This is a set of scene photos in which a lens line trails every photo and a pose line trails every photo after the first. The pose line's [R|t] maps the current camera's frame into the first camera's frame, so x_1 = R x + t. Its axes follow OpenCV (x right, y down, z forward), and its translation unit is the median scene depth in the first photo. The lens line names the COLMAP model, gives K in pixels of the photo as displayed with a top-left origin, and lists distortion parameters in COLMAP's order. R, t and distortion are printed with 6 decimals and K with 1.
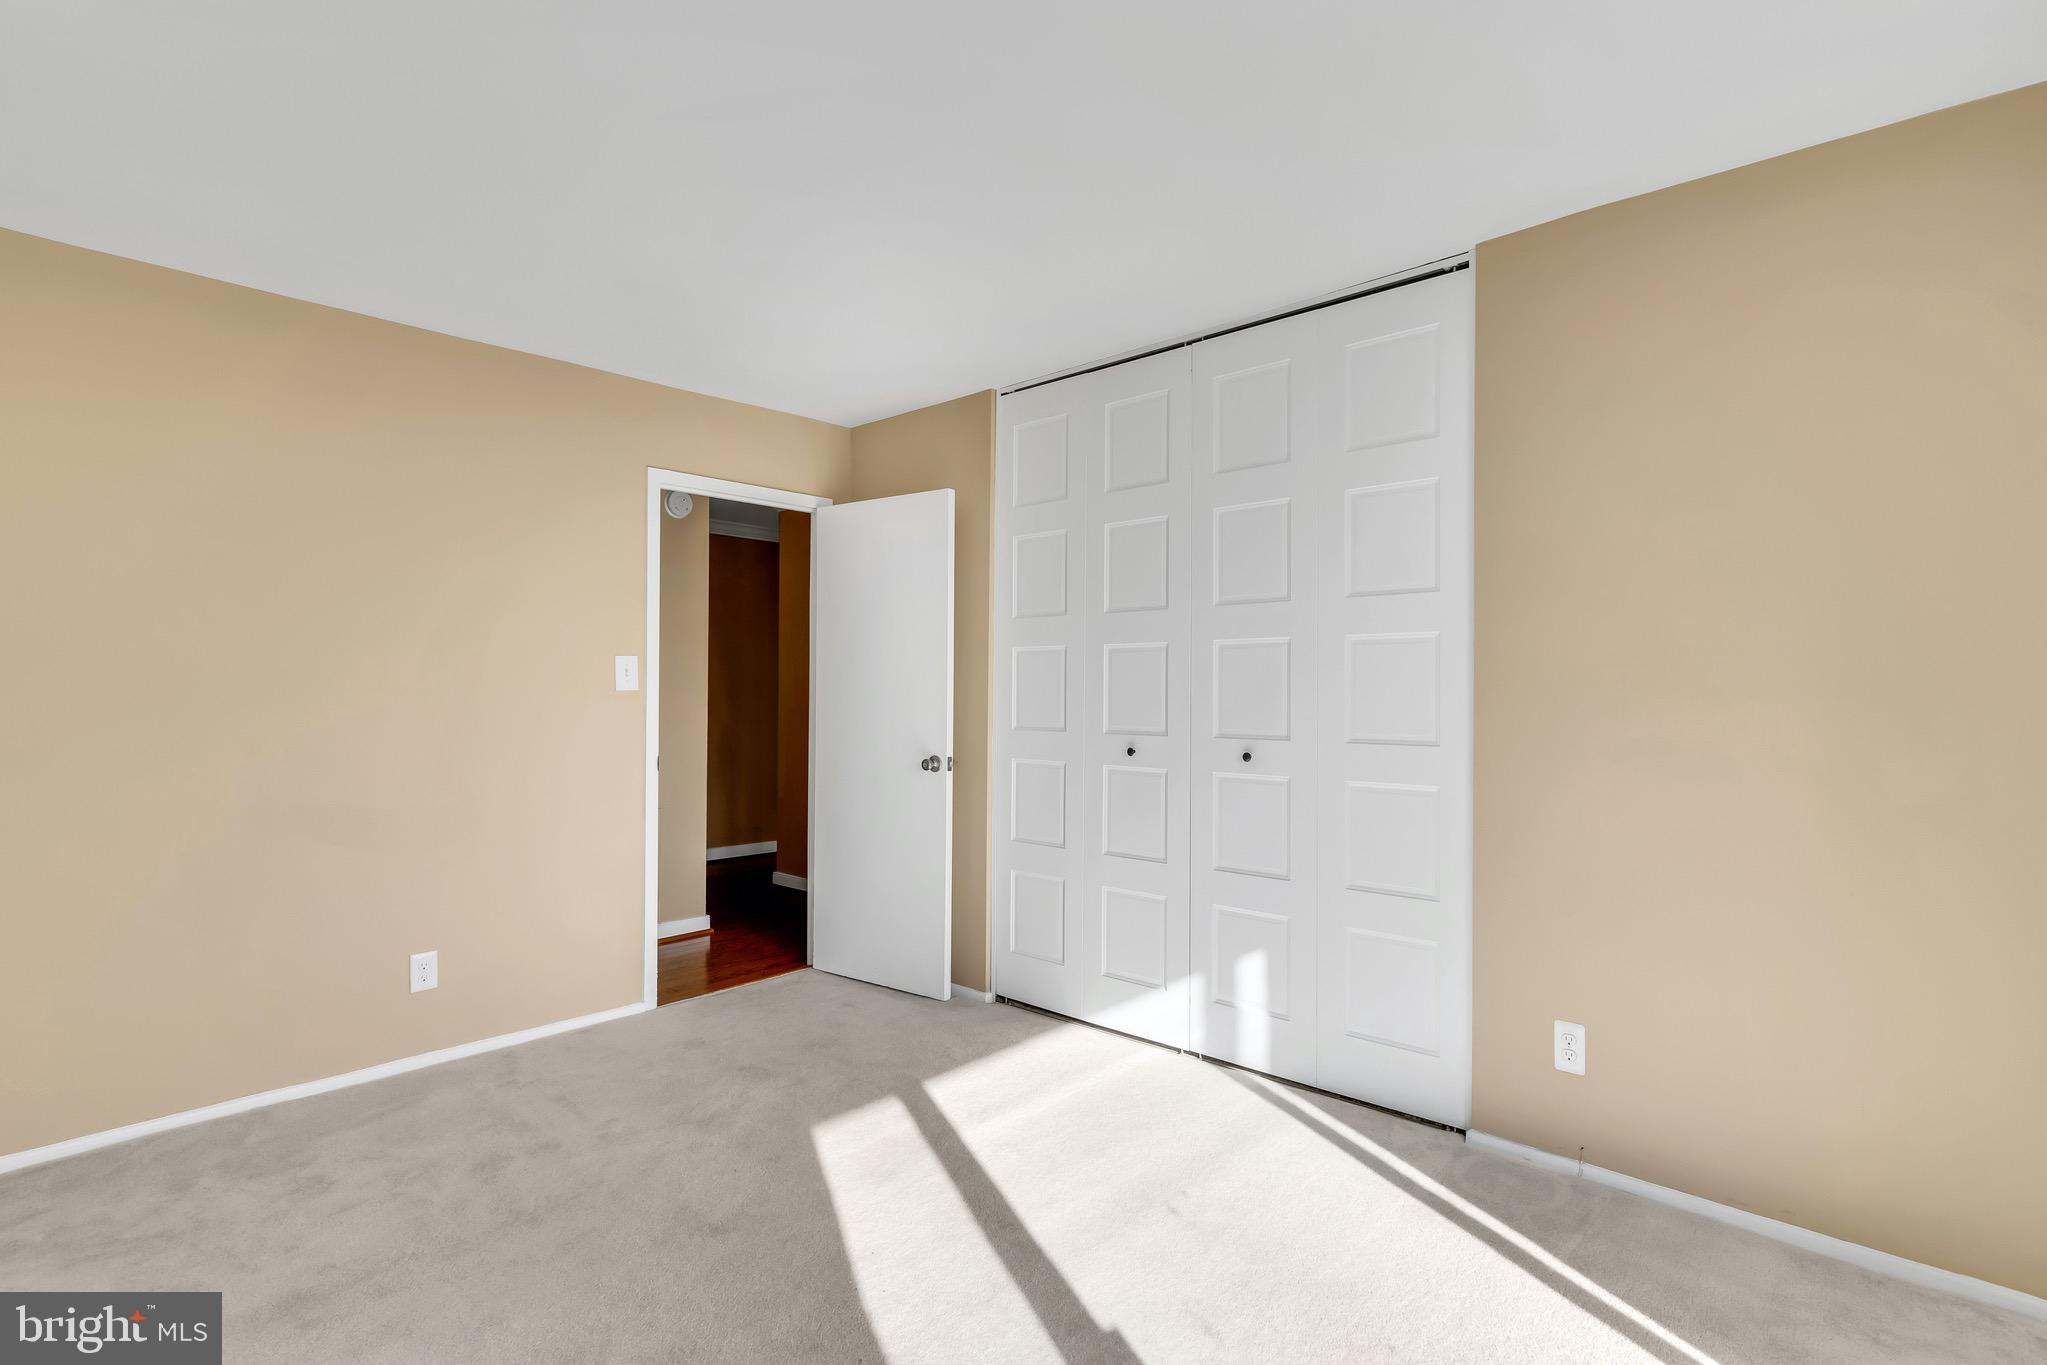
lens RADIAL K [[984.1, 0, 1015.0], [0, 984.1, 679.1], [0, 0, 1]] dist [-0.001219, -0.001152]
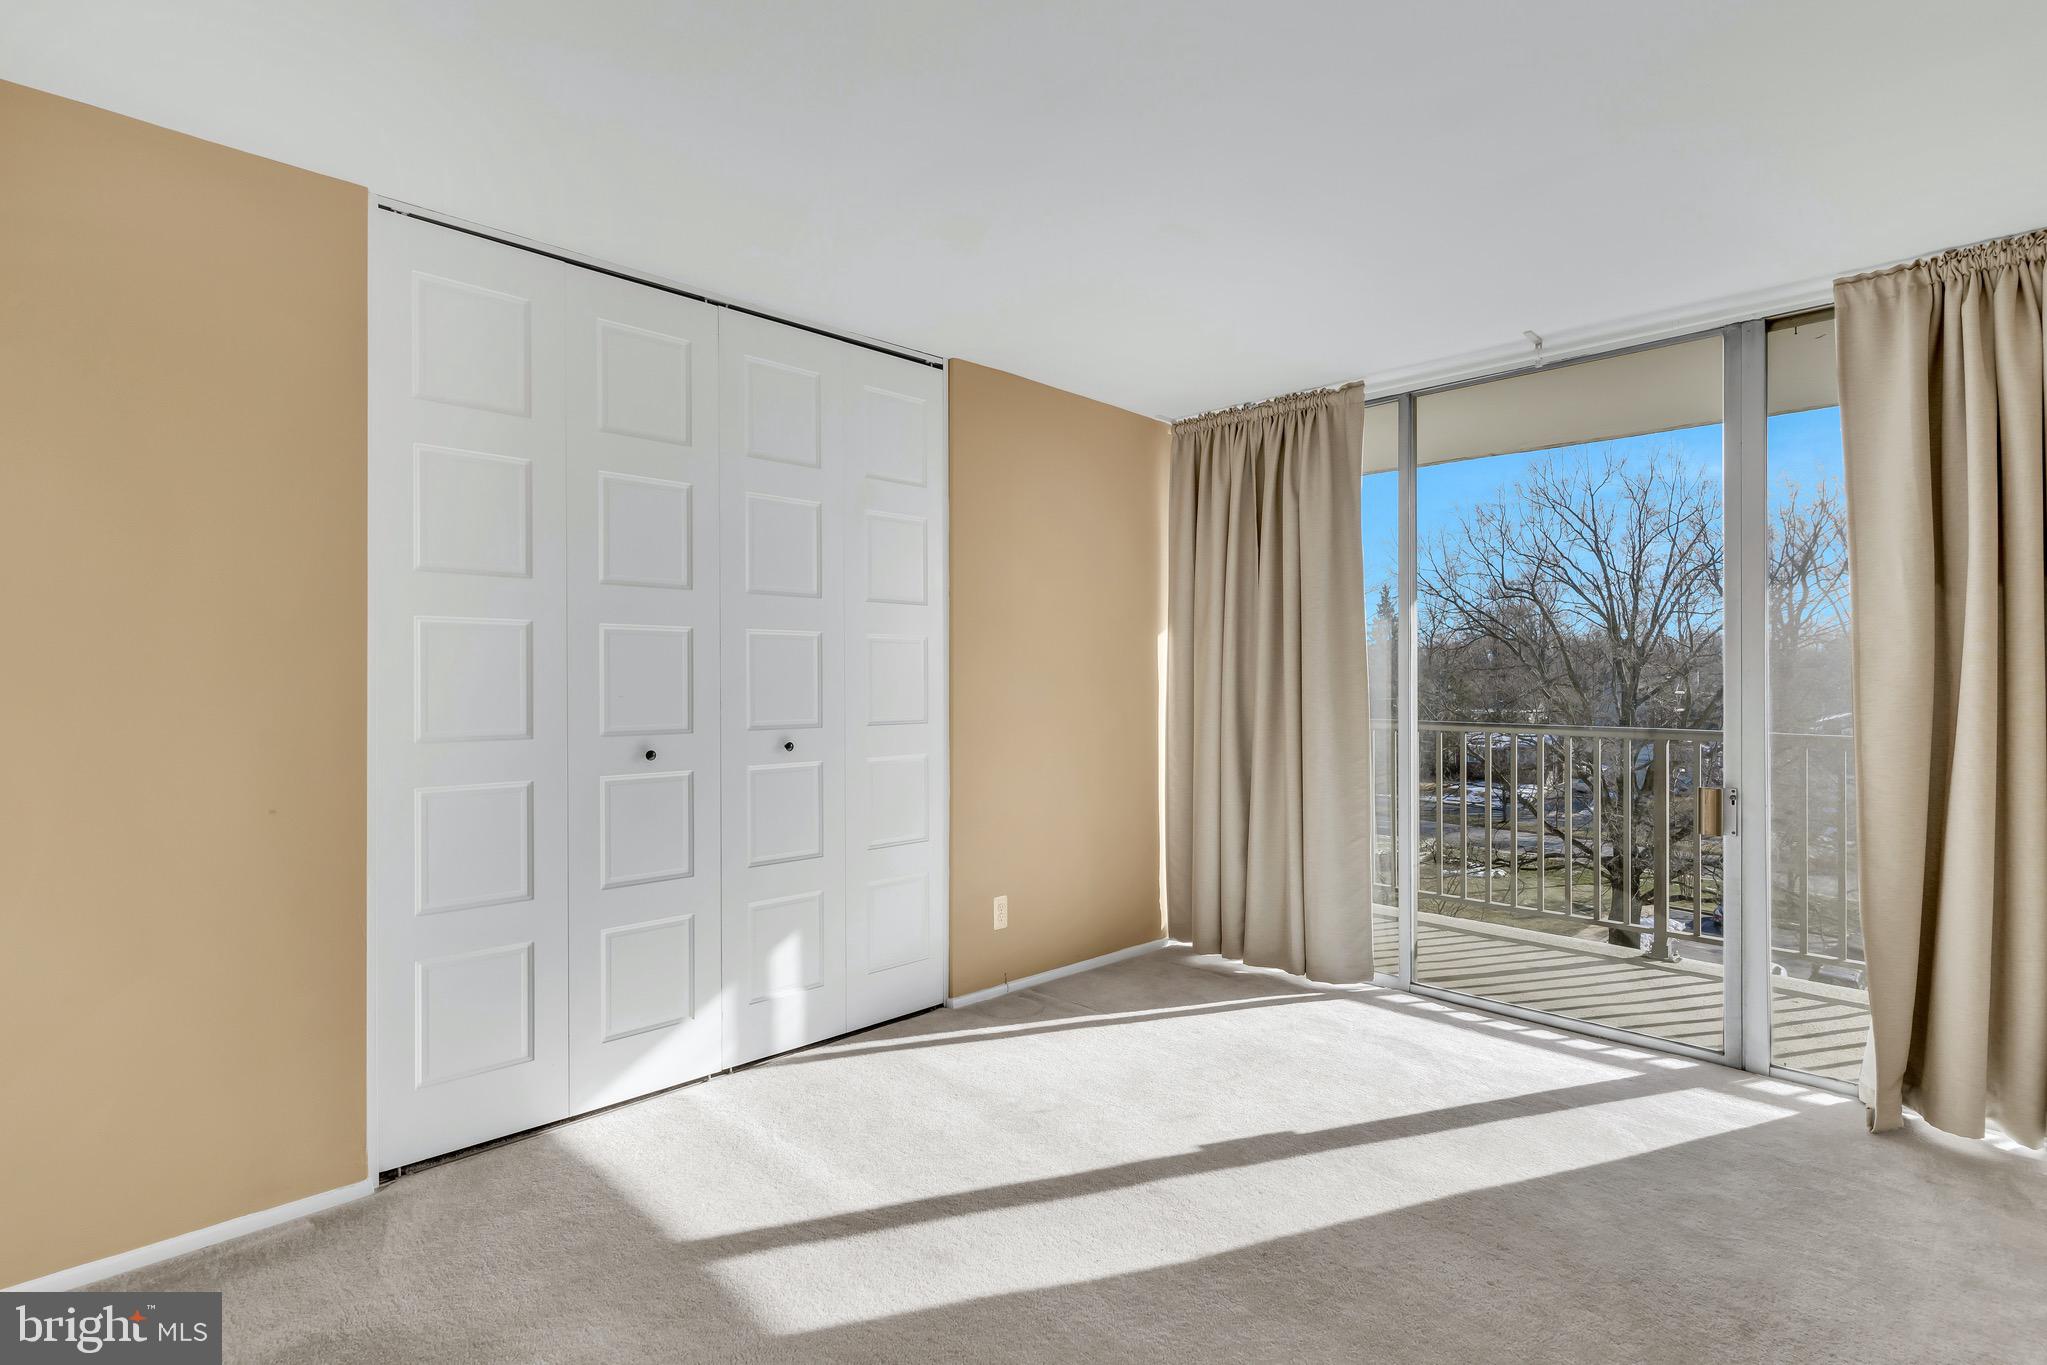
lens RADIAL K [[984.1, 0, 1017.9], [0, 984.1, 676.6], [0, 0, 1]] dist [-0.001219, -0.001152]
pose [[0.049376, 0.002985, 0.998776, -0.772210], [-0.006828, 0.999973, -0.002651, 0.008017], [-0.998757, -0.006689, 0.049395, 0.713776]]
